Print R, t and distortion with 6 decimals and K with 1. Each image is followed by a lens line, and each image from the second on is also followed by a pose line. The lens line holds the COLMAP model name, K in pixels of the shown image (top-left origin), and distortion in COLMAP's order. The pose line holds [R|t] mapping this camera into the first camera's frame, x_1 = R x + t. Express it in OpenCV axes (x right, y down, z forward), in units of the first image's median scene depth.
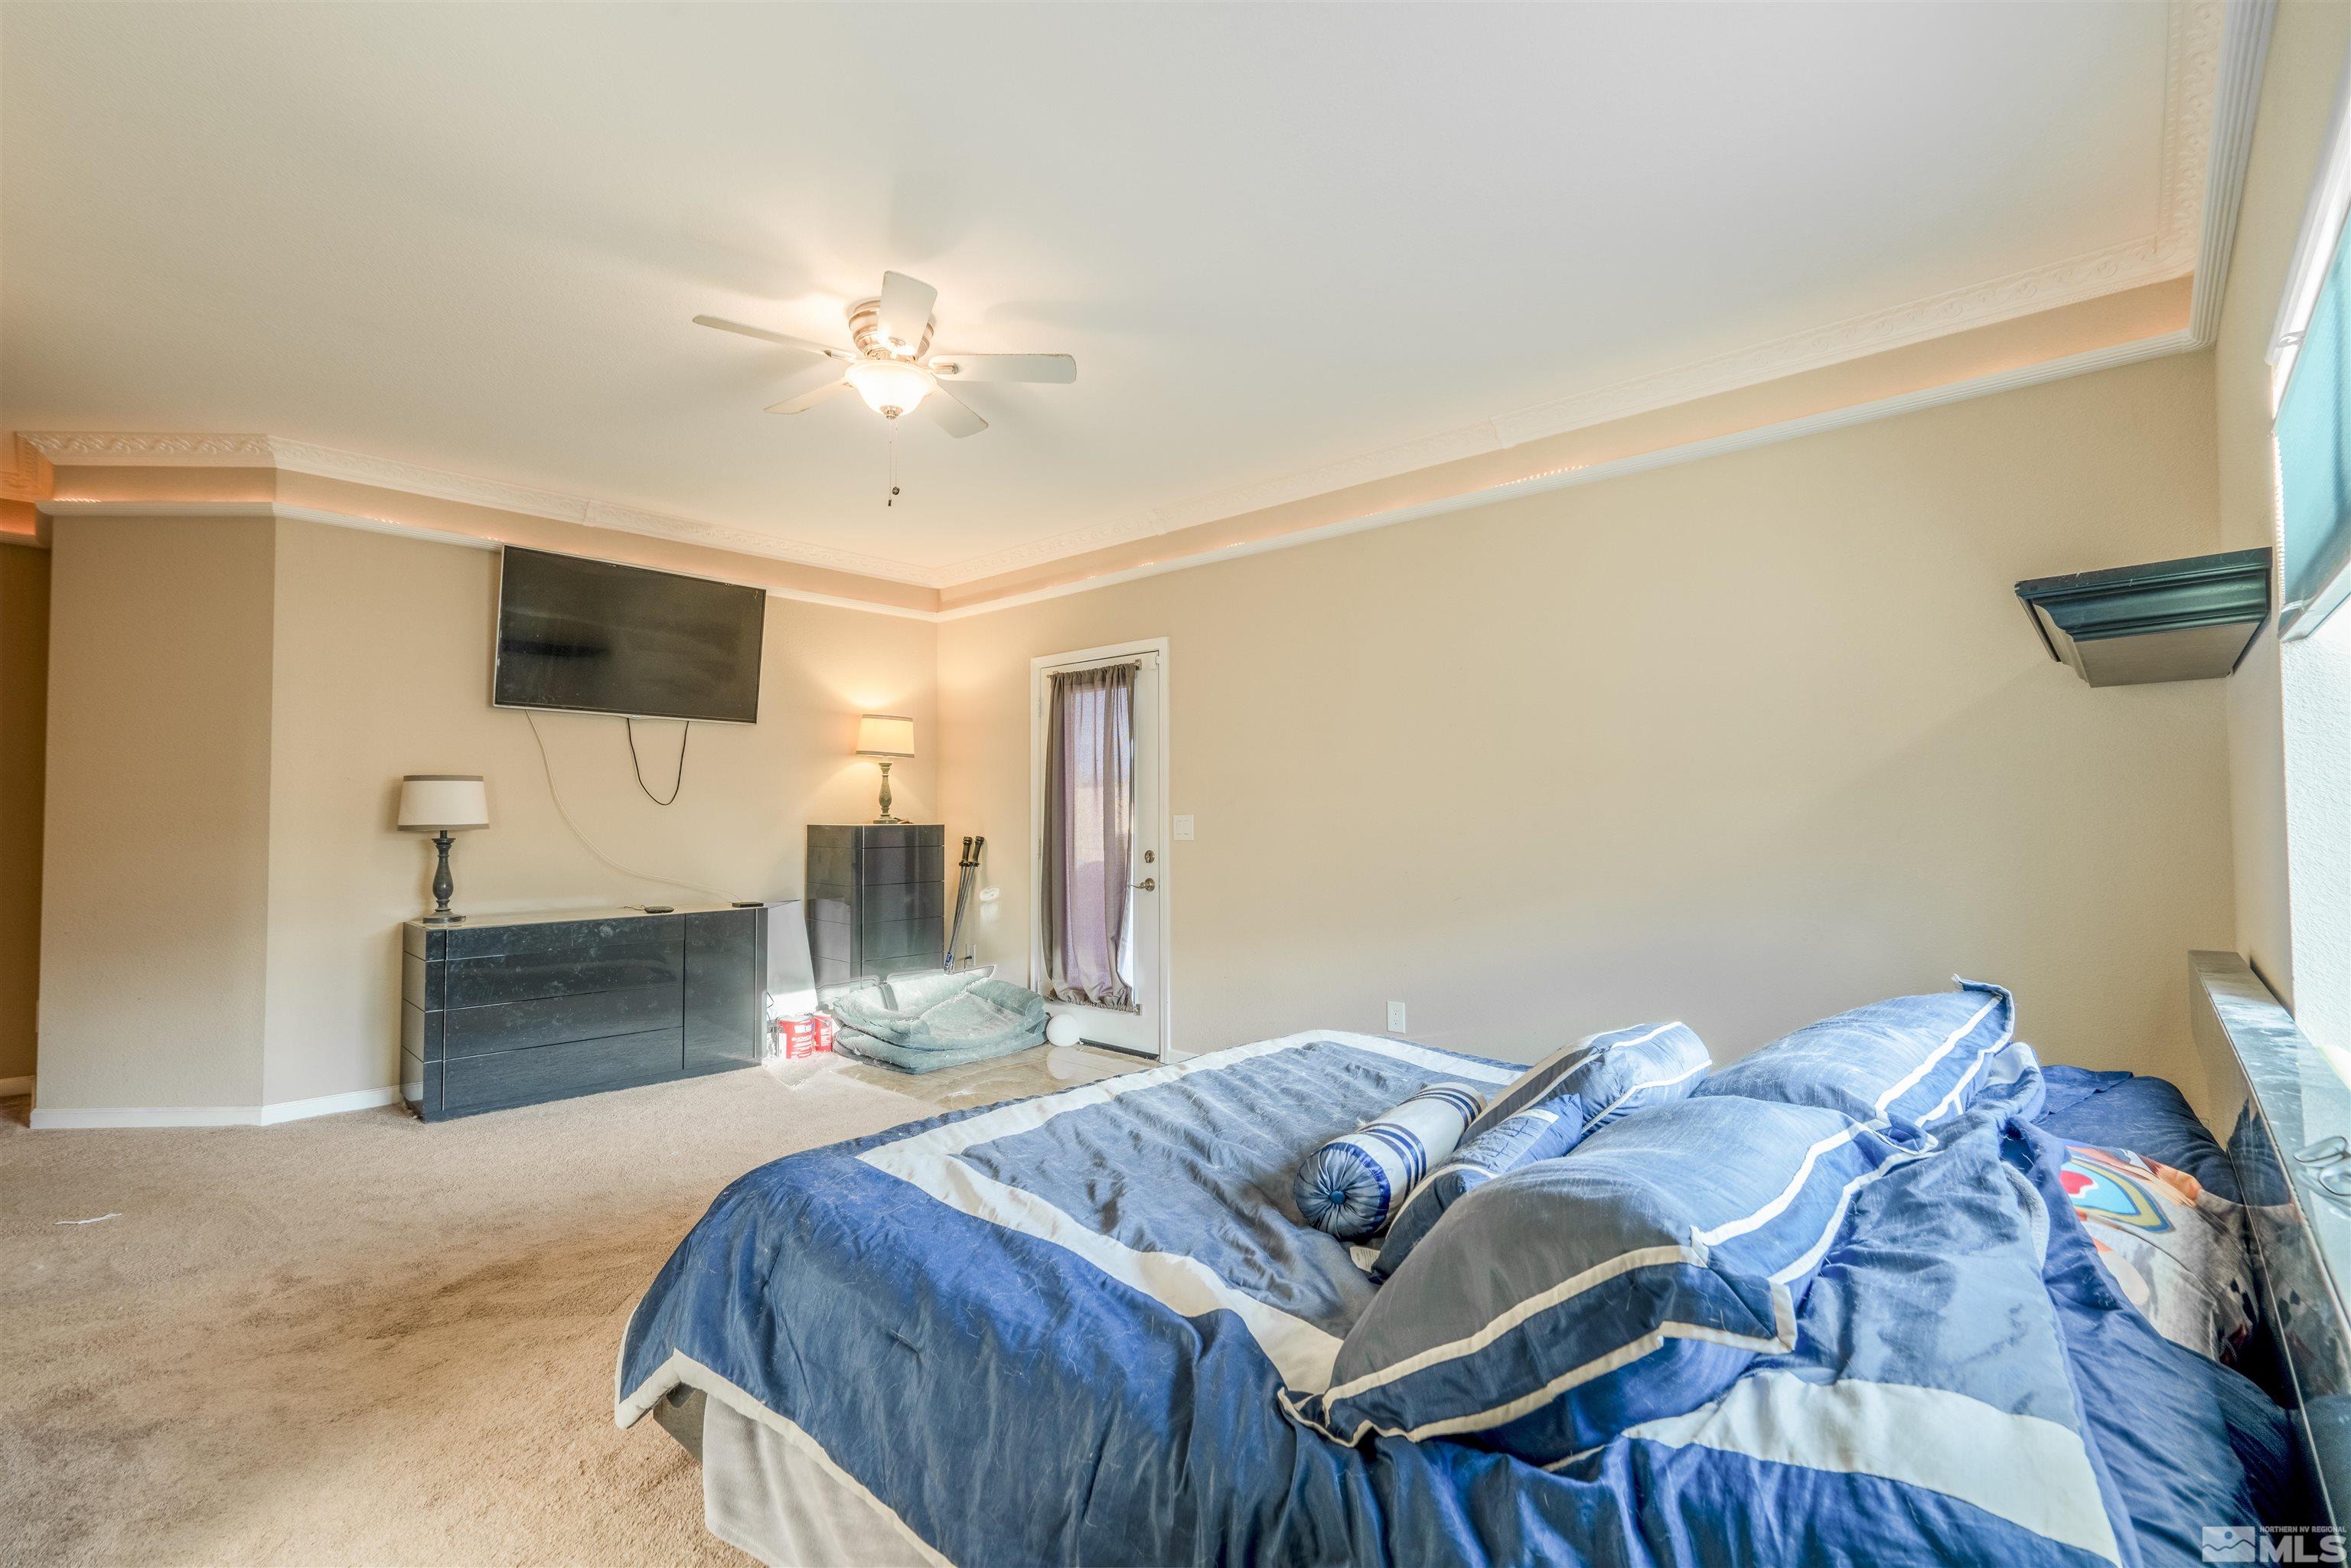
lens RADIAL K [[1065.3, 0, 1169.7], [0, 1065.3, 787.2], [0, 0, 1]] dist [-0.010214, -0.000050]
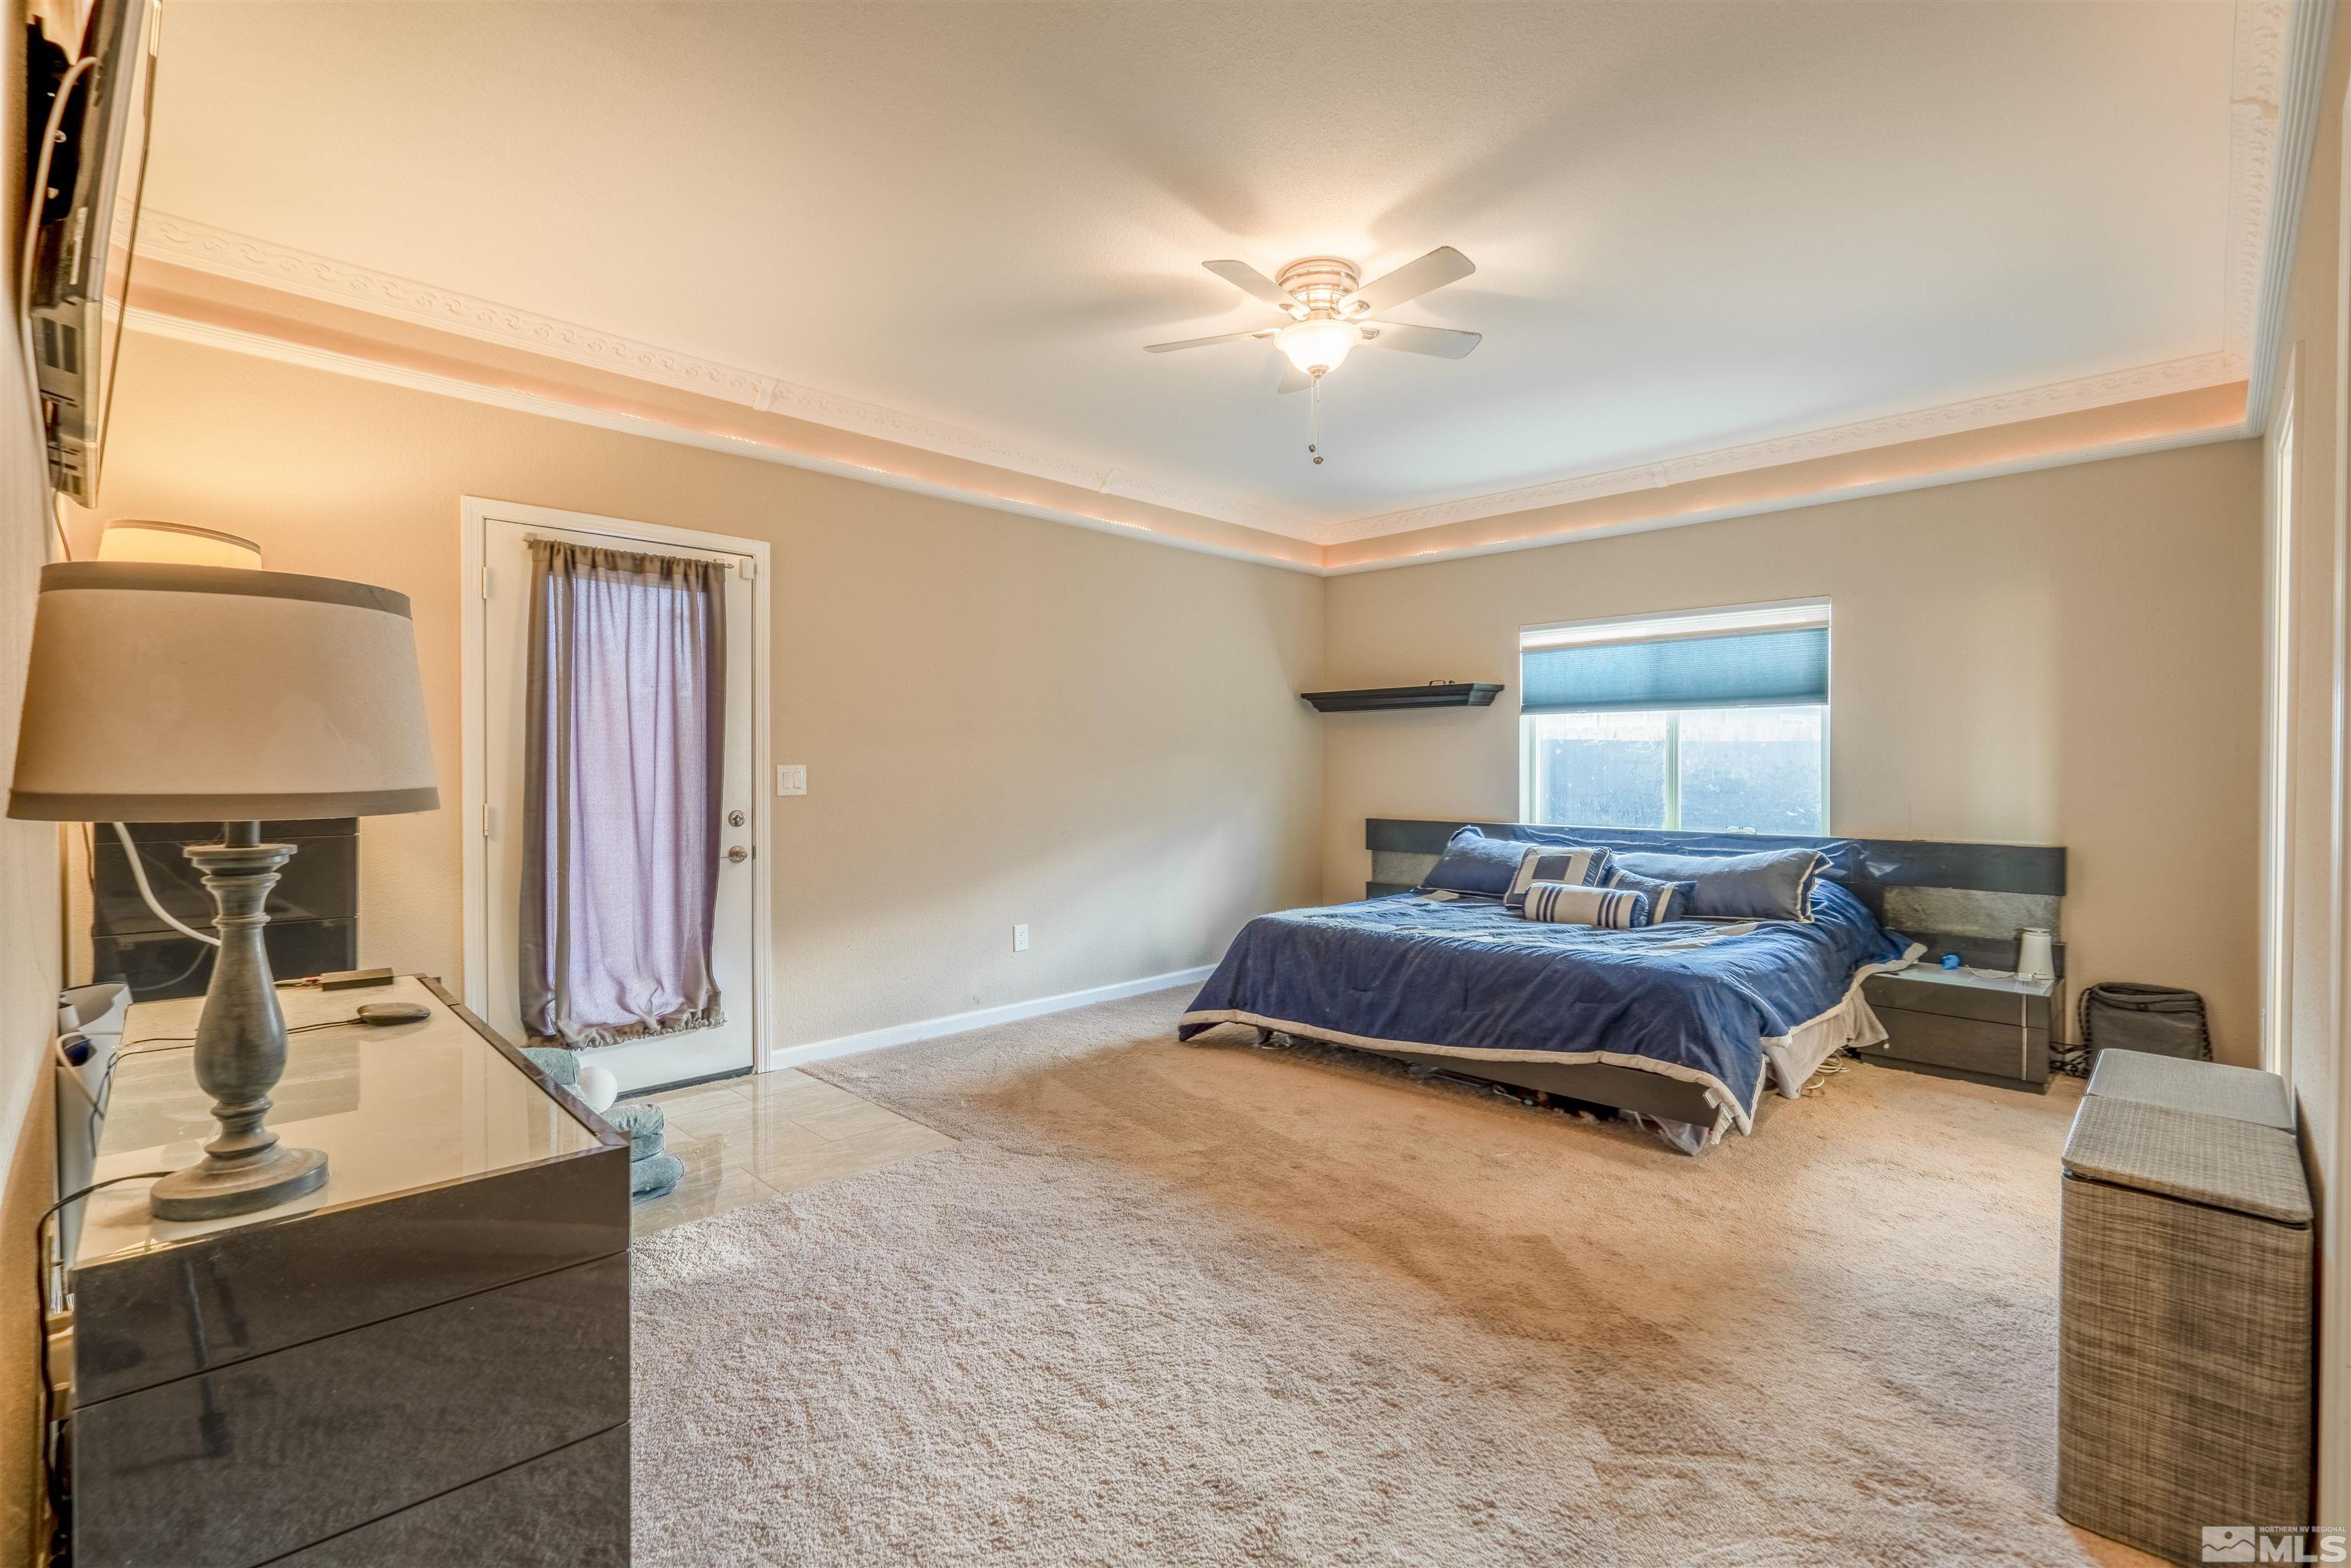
lens RADIAL K [[1065.3, 0, 1170.7], [0, 1065.3, 773.3], [0, 0, 1]] dist [-0.010214, -0.000050]
pose [[0.015634, -0.007042, 0.999853, -0.786903], [-0.026618, 0.999618, 0.007456, 0.018075], [-0.999523, -0.026731, 0.015441, 0.672742]]
